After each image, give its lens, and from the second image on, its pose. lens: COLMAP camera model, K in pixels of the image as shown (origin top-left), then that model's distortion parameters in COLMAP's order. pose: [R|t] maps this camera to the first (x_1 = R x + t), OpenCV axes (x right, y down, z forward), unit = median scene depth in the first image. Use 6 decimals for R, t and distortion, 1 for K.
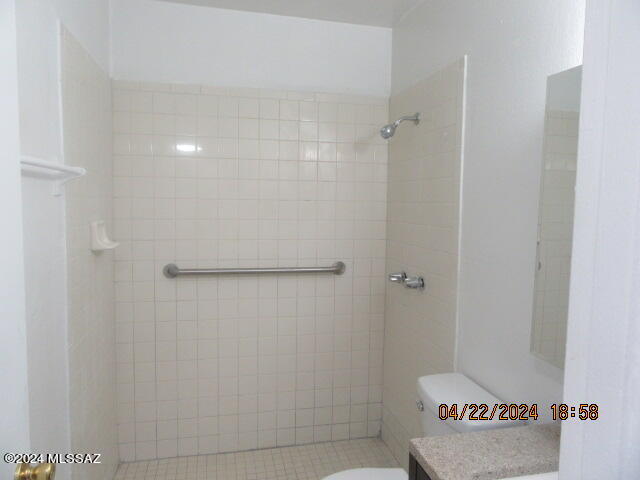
lens RADIAL K [[466.6, 0, 319.9], [0, 466.6, 237.9], [0, 0, 1]] dist [-0.009333, -0.006396]
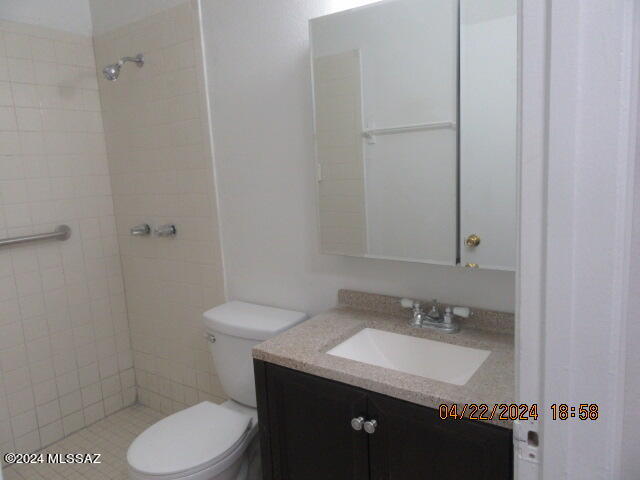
lens RADIAL K [[466.6, 0, 319.9], [0, 466.6, 237.9], [0, 0, 1]] dist [-0.009333, -0.006396]
pose [[0.745033, -0.155964, 0.648537, -0.191157], [0.116611, 0.987762, 0.103580, 0.046750], [-0.656755, -0.001544, 0.754102, 0.042164]]
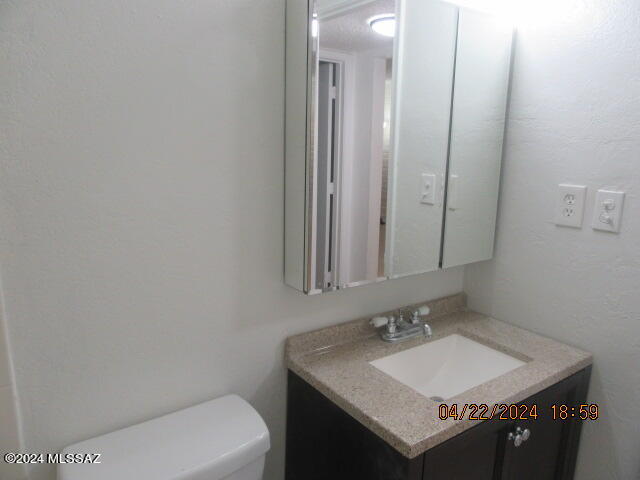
lens RADIAL K [[466.6, 0, 319.9], [0, 466.6, 237.9], [0, 0, 1]] dist [-0.009333, -0.006396]
pose [[-0.387793, -0.205260, 0.898602, -0.190884], [0.048018, 0.969068, 0.242078, -0.044623], [-0.920495, 0.137026, -0.365942, 0.766817]]
